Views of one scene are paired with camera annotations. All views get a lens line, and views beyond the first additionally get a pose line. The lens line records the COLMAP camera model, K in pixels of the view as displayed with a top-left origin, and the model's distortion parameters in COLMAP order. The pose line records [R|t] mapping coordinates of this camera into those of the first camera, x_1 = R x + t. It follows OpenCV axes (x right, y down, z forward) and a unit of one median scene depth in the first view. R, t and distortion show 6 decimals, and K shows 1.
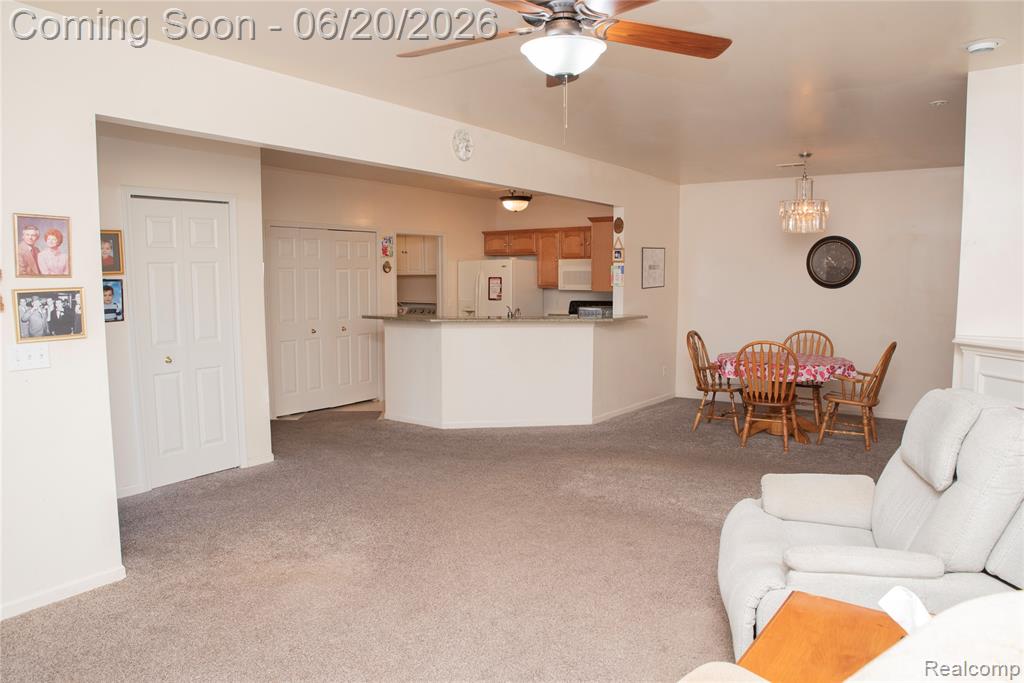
lens RADIAL K [[689.8, 0, 535.3], [0, 689.8, 344.2], [0, 0, 1]] dist [-0.106938, 0.000903]
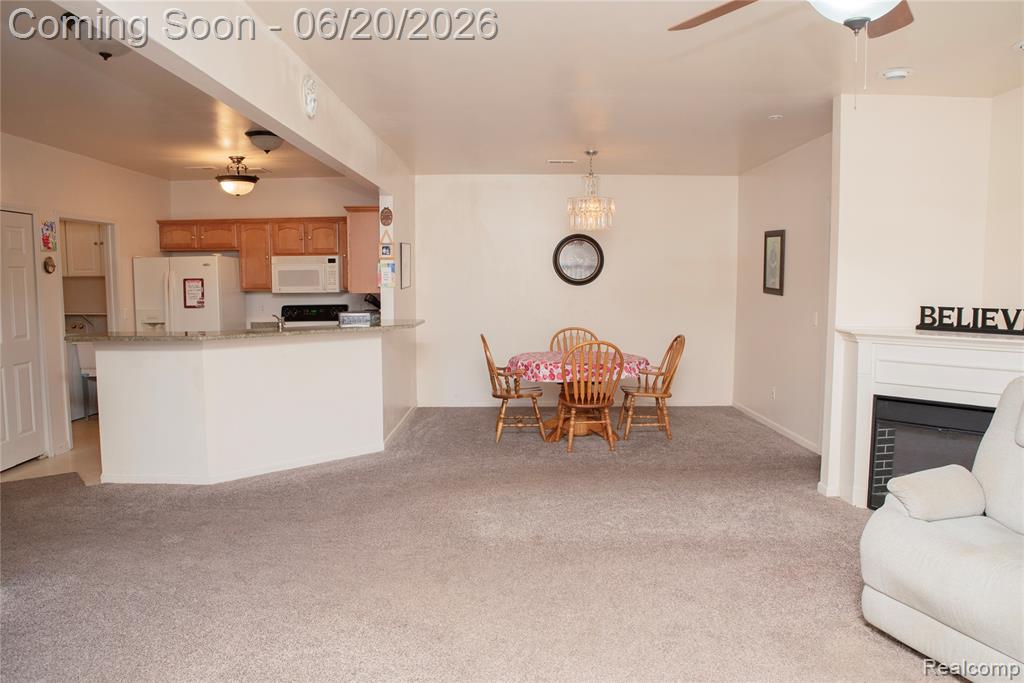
lens RADIAL K [[693.2, 0, 516.7], [0, 693.2, 341.9], [0, 0, 1]] dist [-0.142818, 0.106954]
pose [[0.820704, -0.056166, 0.568586, -0.241518], [0.058120, 0.998201, 0.014712, -0.018591], [-0.568389, 0.020972, 0.822493, 0.197065]]
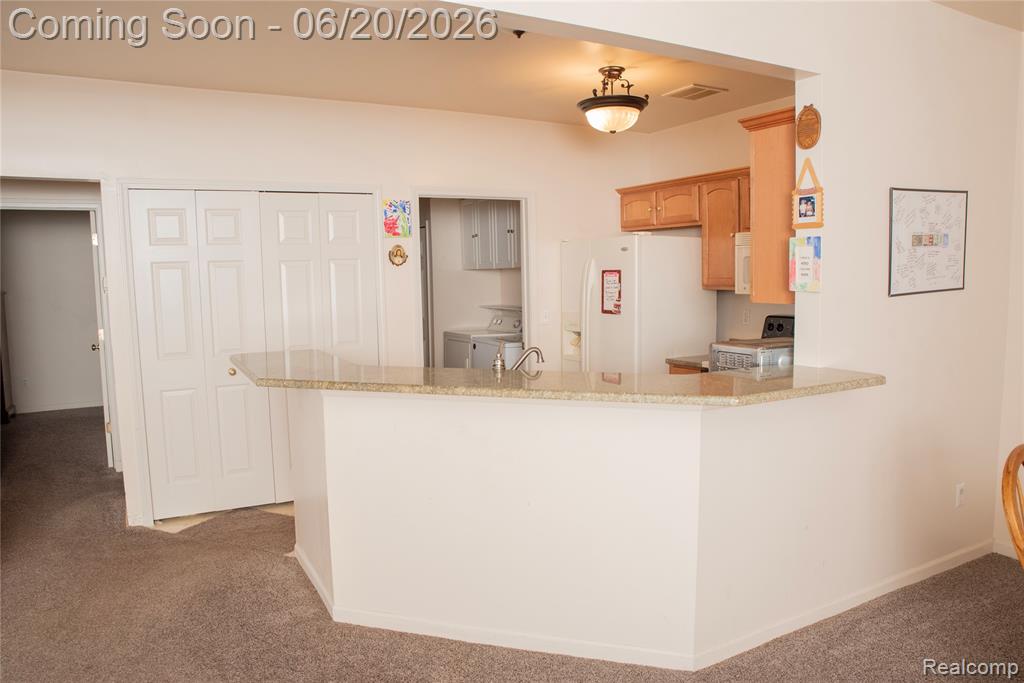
lens RADIAL K [[719.0, 0, 518.7], [0, 719.0, 341.1], [0, 0, 1]] dist [-0.149386, 0.116874]
pose [[0.898009, 0.026192, -0.439197, 0.147586], [-0.024558, 0.999654, 0.009403, -0.056973], [0.439292, 0.002342, 0.898341, 0.587869]]
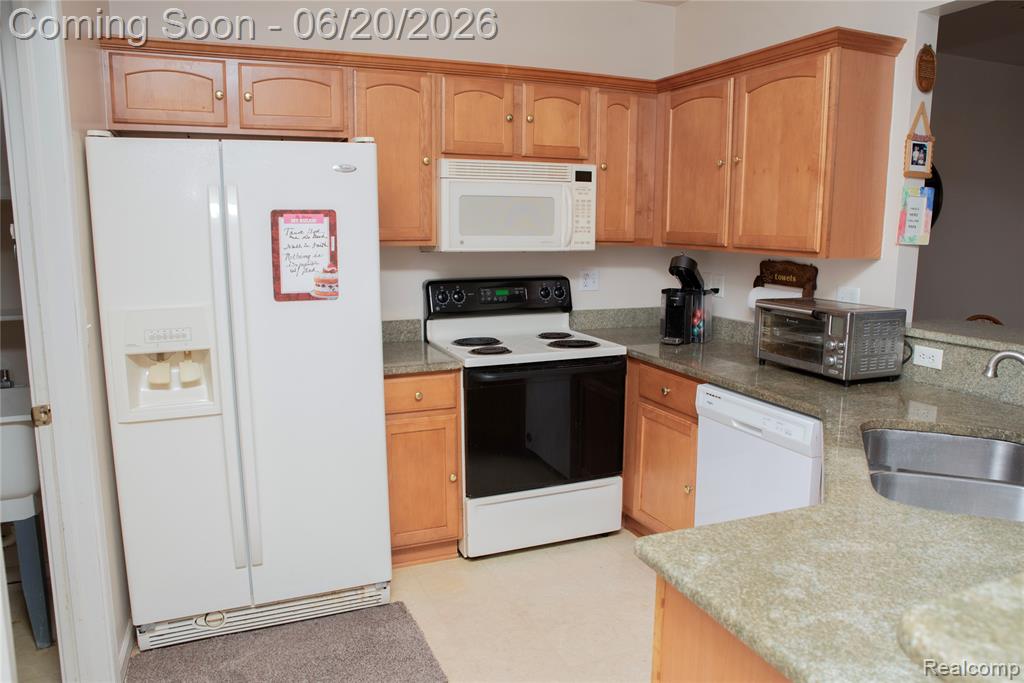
lens RADIAL K [[719.0, 0, 518.7], [0, 719.0, 341.1], [0, 0, 1]] dist [-0.149386, 0.116874]
pose [[0.538715, -0.132368, 0.832024, -0.294312], [0.072806, 0.991200, 0.110551, -0.088778], [-0.839336, 0.001021, 0.543612, 0.973664]]
